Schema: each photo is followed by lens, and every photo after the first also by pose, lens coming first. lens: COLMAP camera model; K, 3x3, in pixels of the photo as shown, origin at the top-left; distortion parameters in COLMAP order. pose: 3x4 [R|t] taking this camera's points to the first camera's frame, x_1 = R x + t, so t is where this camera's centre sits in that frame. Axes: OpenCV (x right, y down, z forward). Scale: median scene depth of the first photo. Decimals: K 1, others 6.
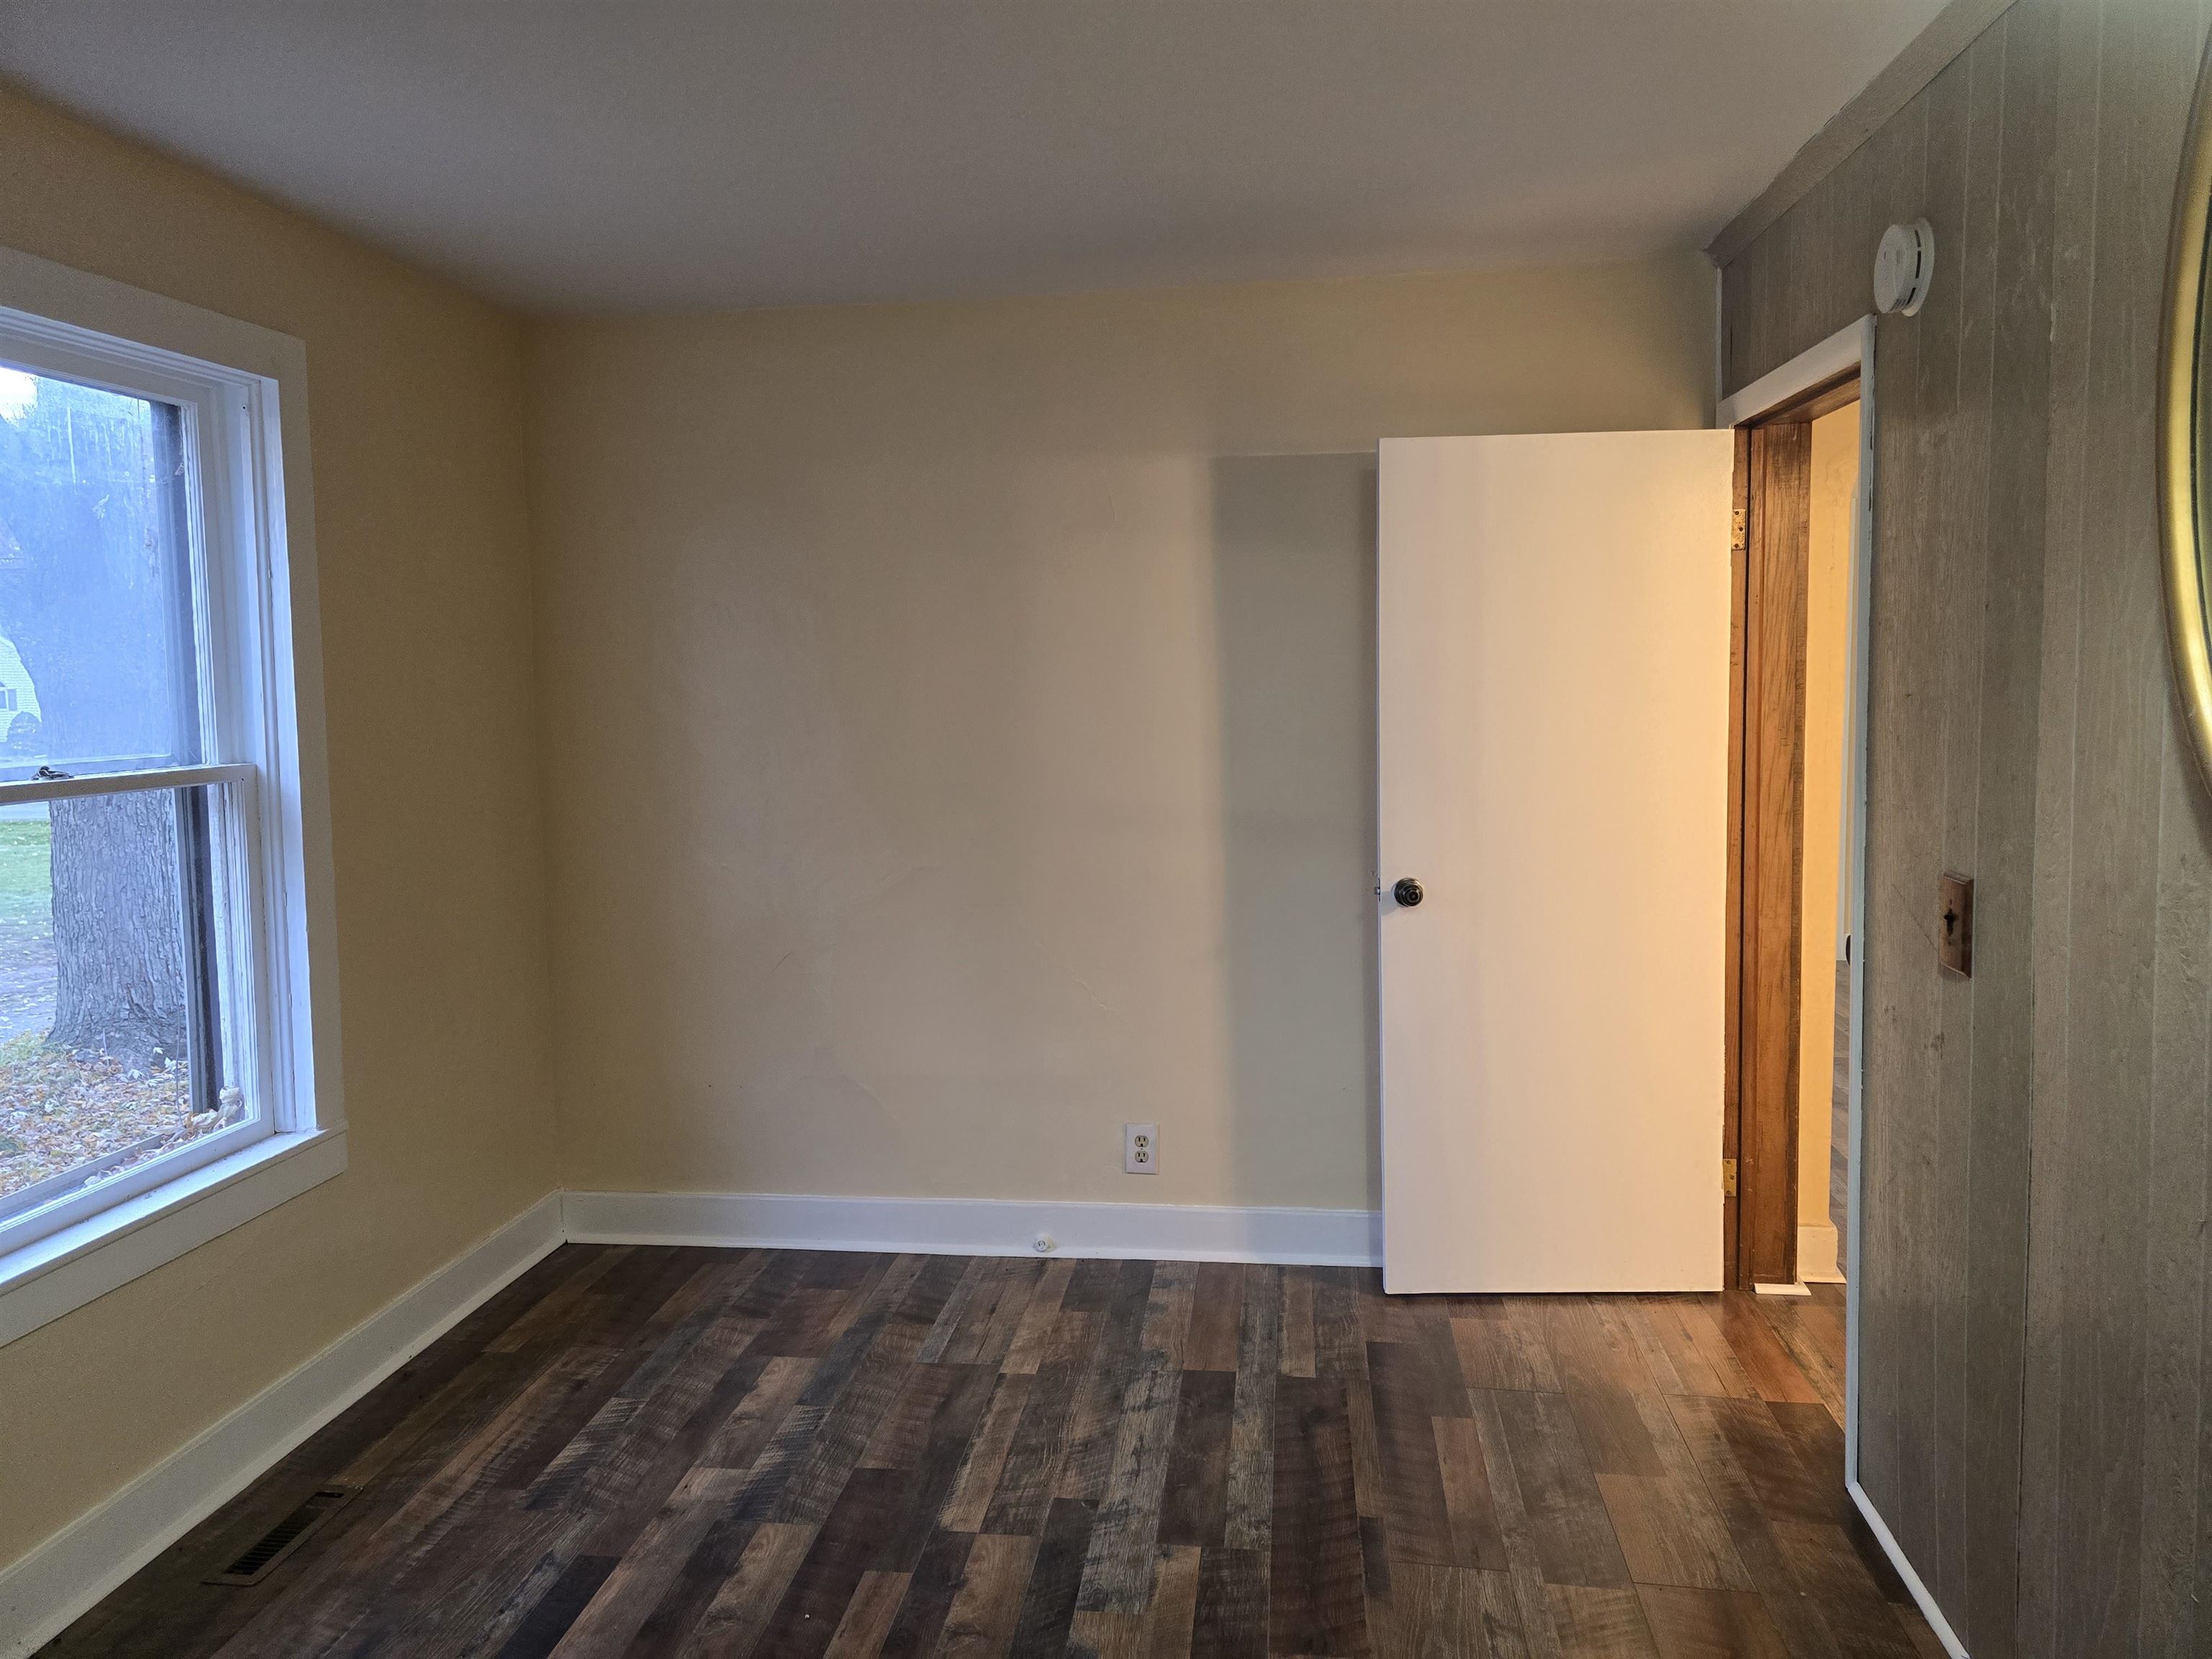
lens RADIAL K [[1471.2, 0, 1103.3], [0, 1471.2, 823.6], [0, 0, 1]] dist [0.062093, -0.052102]
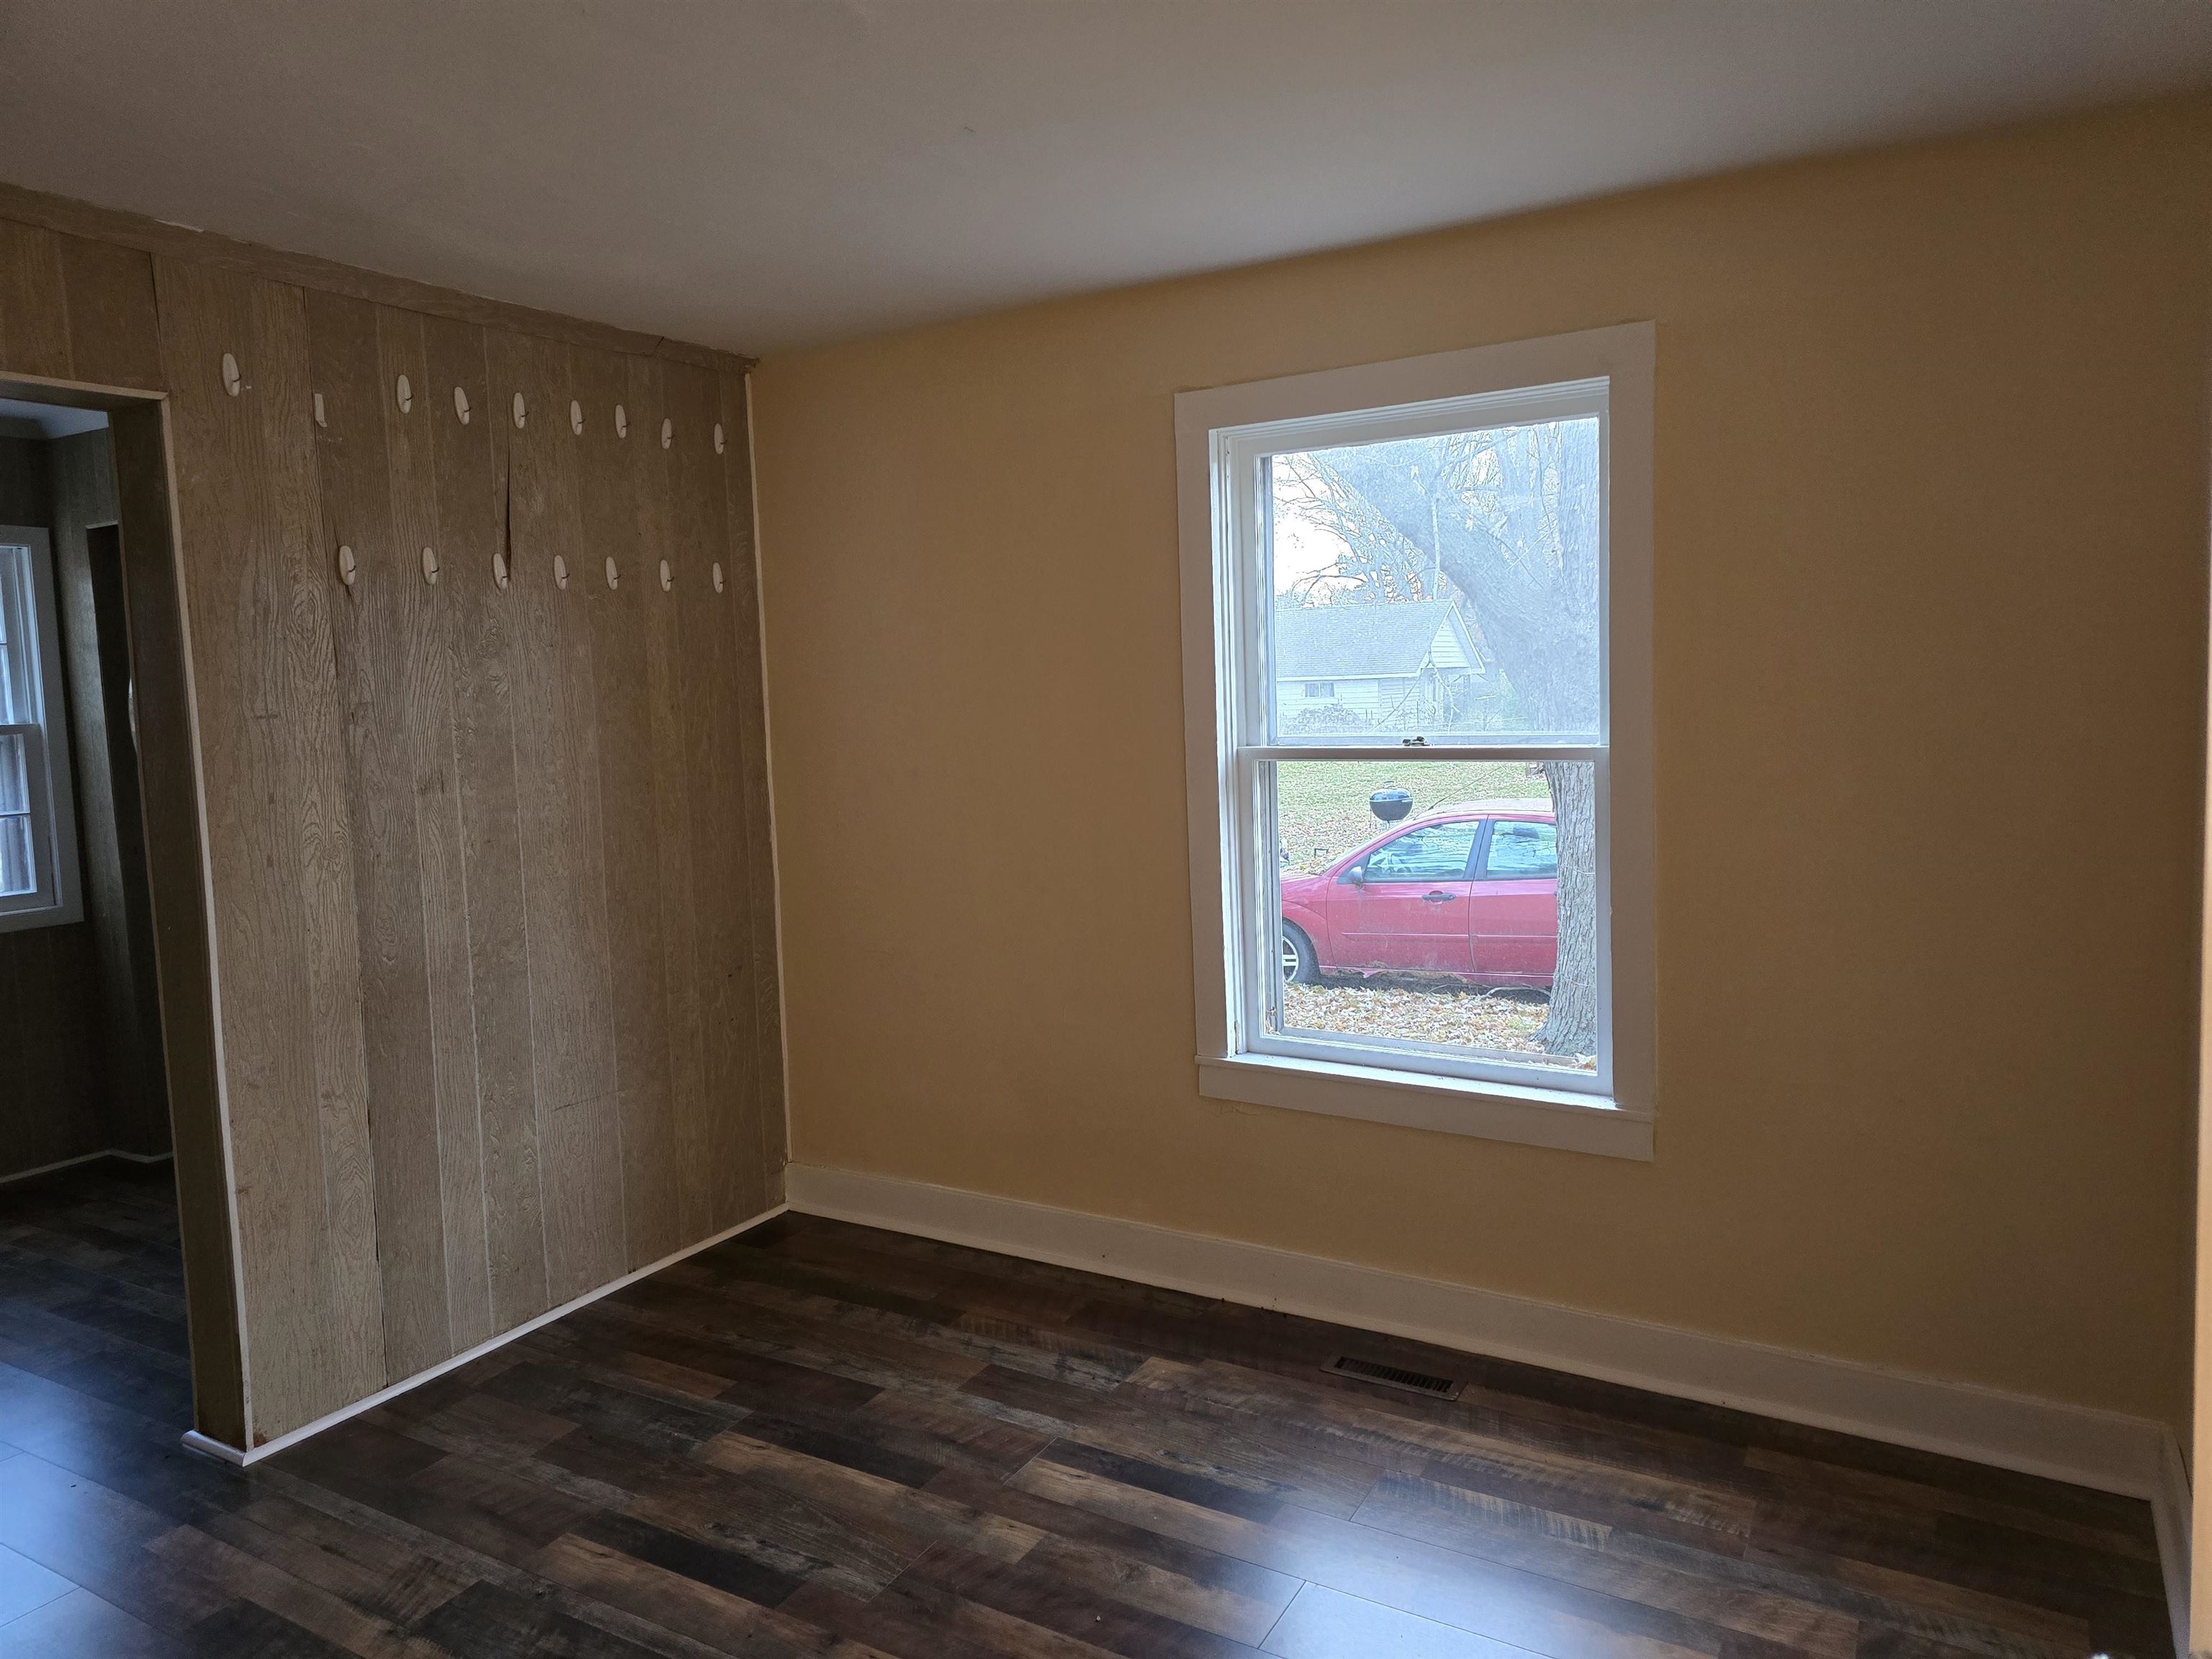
lens RADIAL K [[1471.2, 0, 1111.7], [0, 1471.2, 821.3], [0, 0, 1]] dist [0.062093, -0.052102]
pose [[-0.395576, 0.118549, -0.910750, 0.549797], [-0.050363, 0.987343, 0.150393, -0.131510], [0.917051, 0.105360, -0.384599, 1.122503]]
